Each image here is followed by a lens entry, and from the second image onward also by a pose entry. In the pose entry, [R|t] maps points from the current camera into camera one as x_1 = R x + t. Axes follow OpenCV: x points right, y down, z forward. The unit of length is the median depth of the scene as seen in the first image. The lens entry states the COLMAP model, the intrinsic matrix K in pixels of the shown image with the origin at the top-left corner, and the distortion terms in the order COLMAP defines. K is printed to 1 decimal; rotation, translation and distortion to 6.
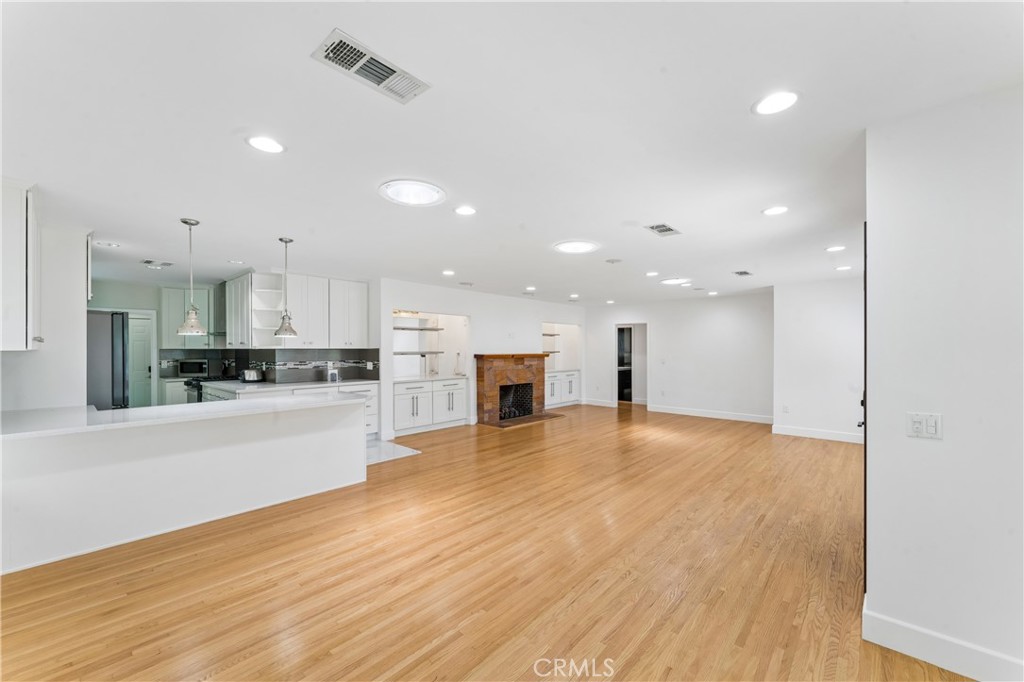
lens RADIAL K [[411.5, 0, 506.5], [0, 411.5, 345.6], [0, 0, 1]] dist [0.003736, -0.000412]
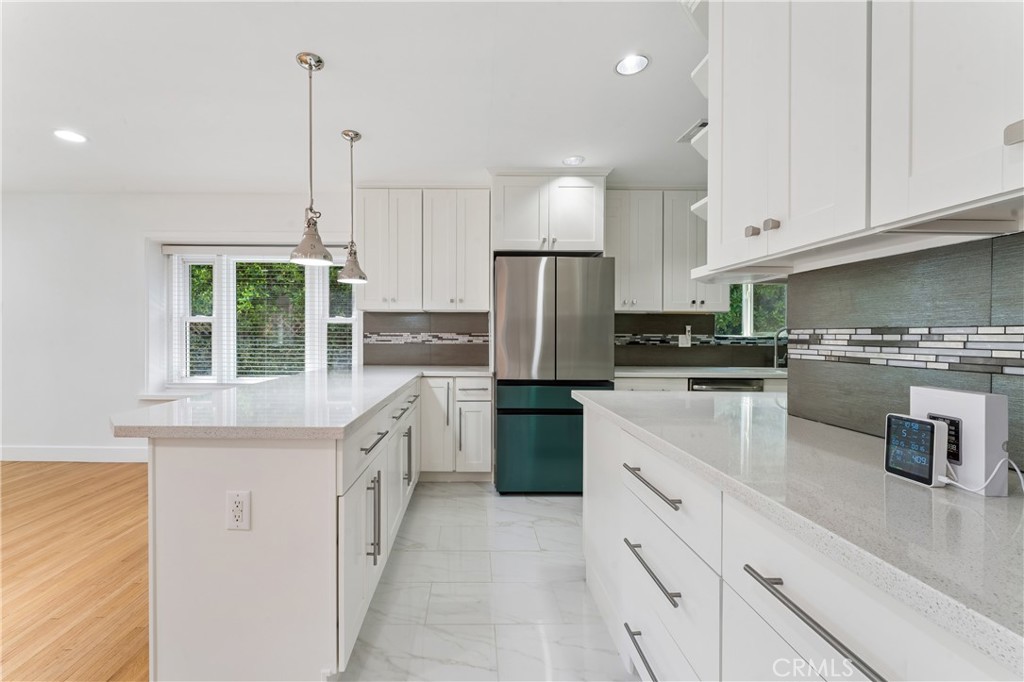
lens RADIAL K [[411.5, 0, 508.9], [0, 411.5, 340.2], [0, 0, 1]] dist [0.003736, -0.000412]
pose [[-0.715085, 0.000533, -0.699037, -0.196246], [-0.003995, 0.999980, 0.004849, 0.034470], [0.699026, 0.006260, -0.715069, 0.783471]]
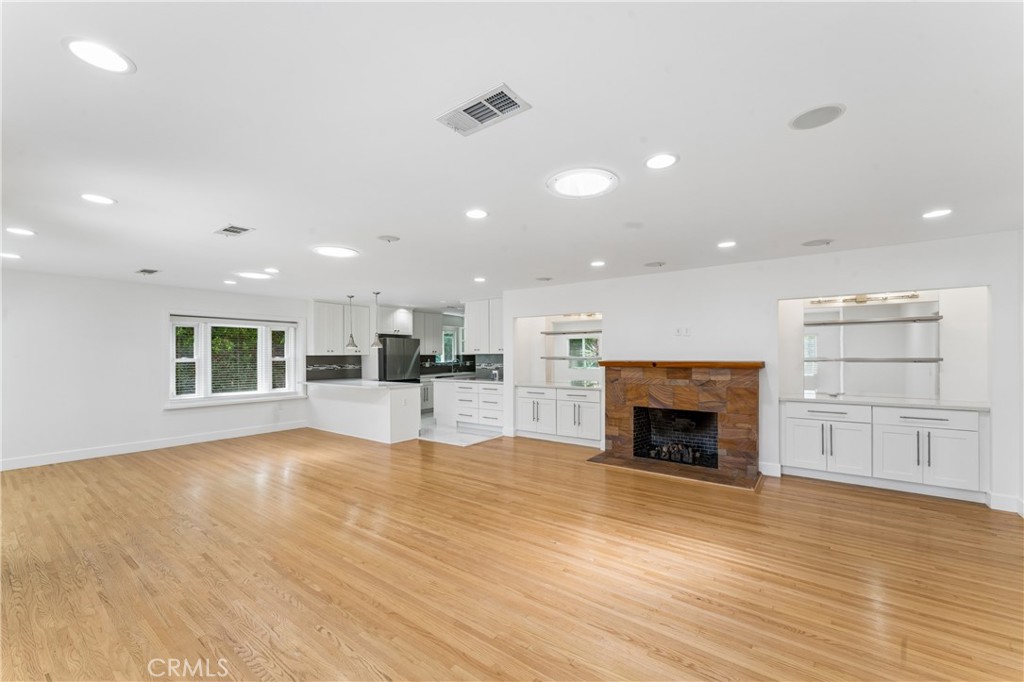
lens RADIAL K [[411.5, 0, 516.2], [0, 411.5, 350.2], [0, 0, 1]] dist [0.003736, -0.000412]
pose [[0.090789, -0.011836, -0.995800, 0.664454], [0.011627, 0.999874, -0.010824, 0.008118], [0.995802, -0.010596, 0.090916, 0.747349]]
